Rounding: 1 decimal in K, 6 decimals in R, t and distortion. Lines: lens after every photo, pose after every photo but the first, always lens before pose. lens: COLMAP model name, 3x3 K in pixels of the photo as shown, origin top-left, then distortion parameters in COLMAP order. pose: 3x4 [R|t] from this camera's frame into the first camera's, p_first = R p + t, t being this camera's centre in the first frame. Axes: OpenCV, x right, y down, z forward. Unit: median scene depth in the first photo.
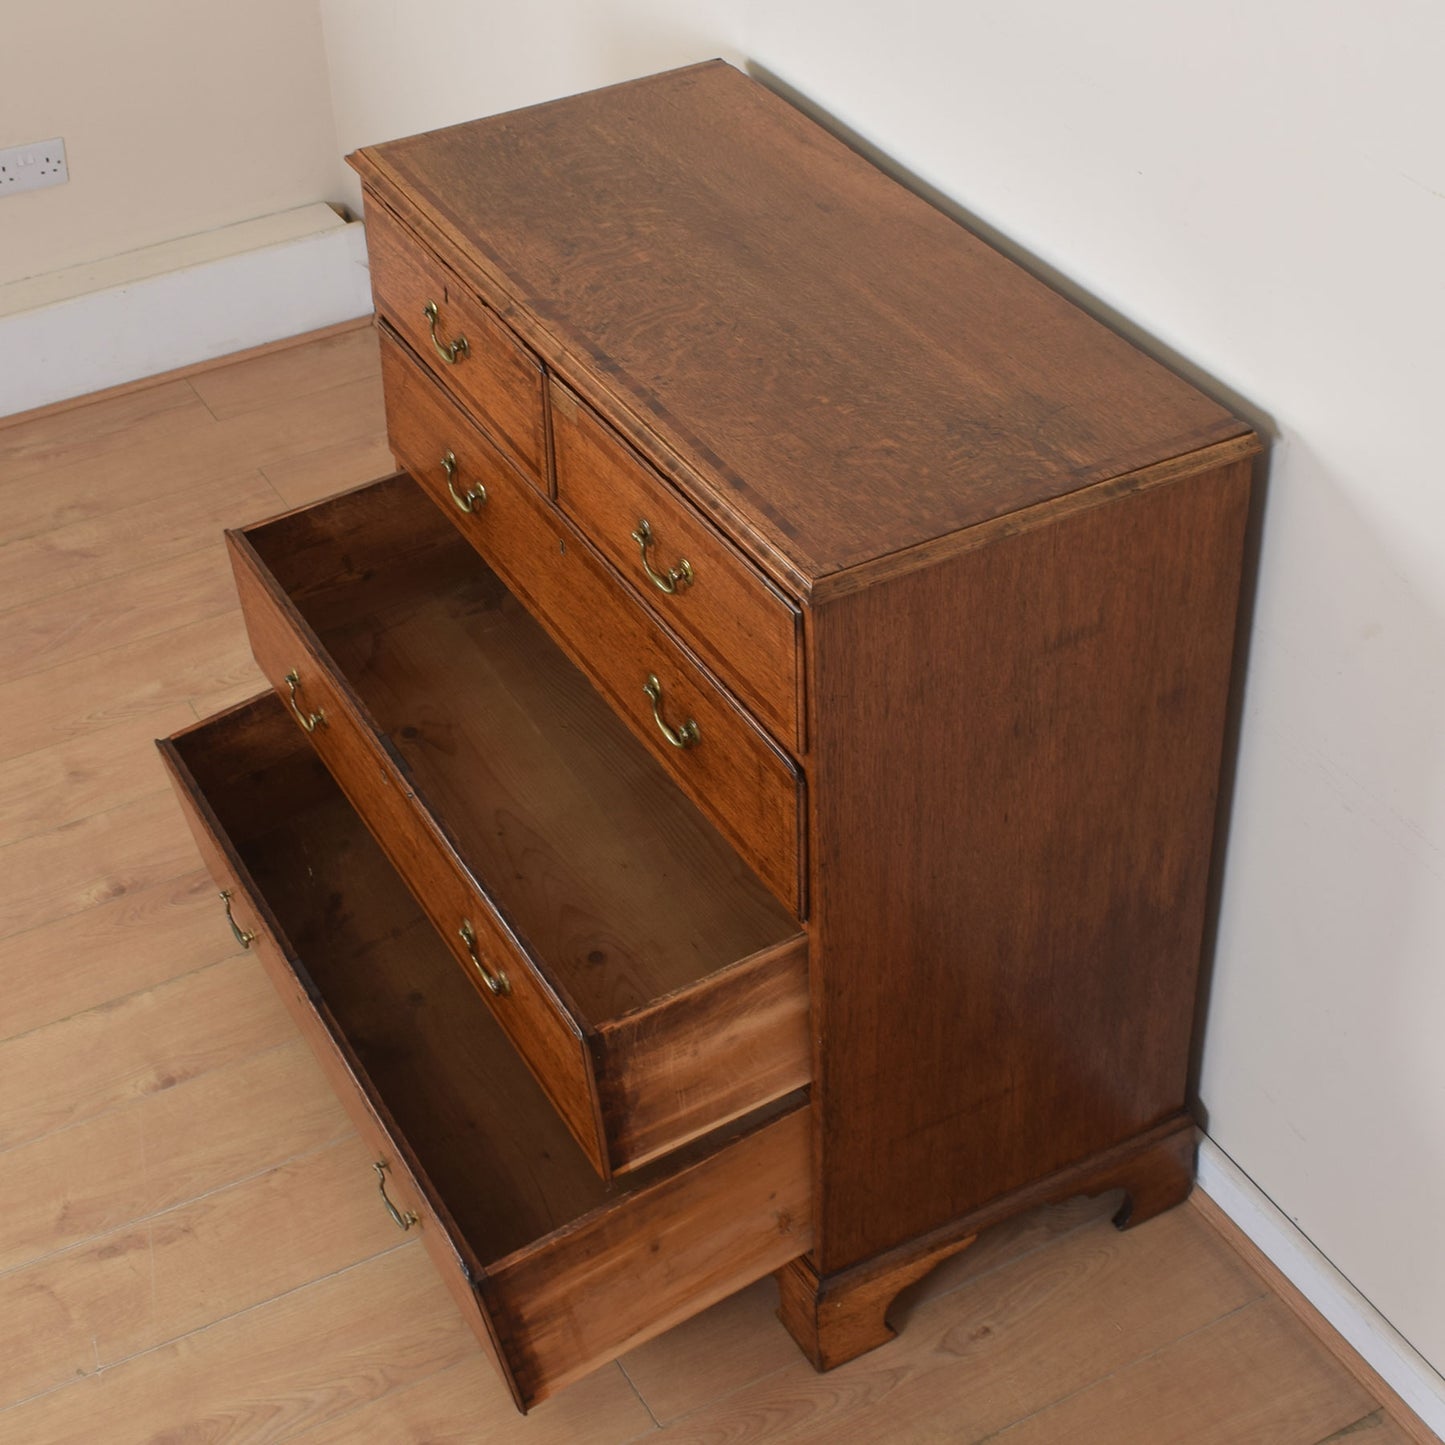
lens RADIAL K [[2440.9, 0, 680.3], [0, 2440.9, 667.2], [0, 0, 1]] dist [-0.085912, 0.000000]
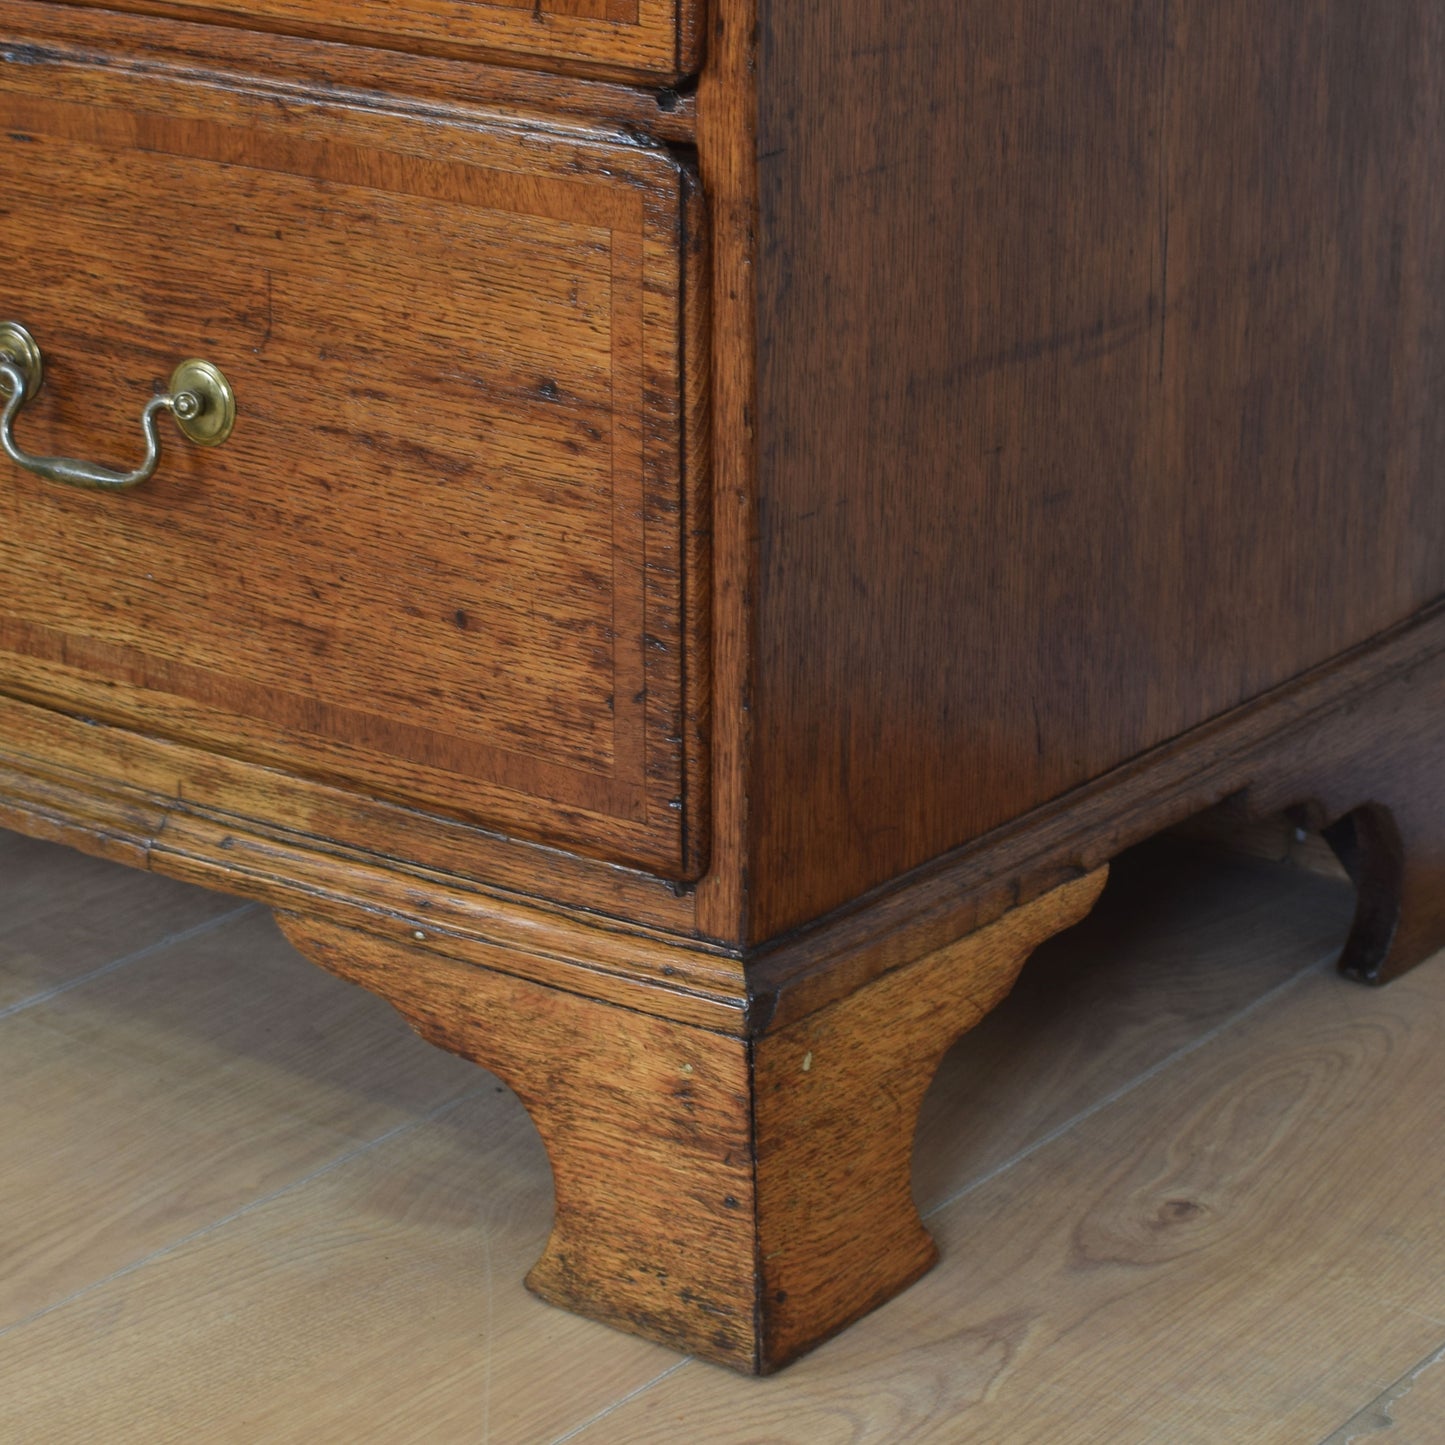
lens RADIAL K [[4010.1, 0, 732.7], [0, 4010.1, 670.9], [0, 0, 1]] dist [-0.020558, 0.000000]
pose [[0.905683, -0.087104, 0.414910, -0.147831], [0.214436, 0.938366, -0.271084, 0.369425], [-0.365725, 0.334488, 0.868541, 0.603085]]
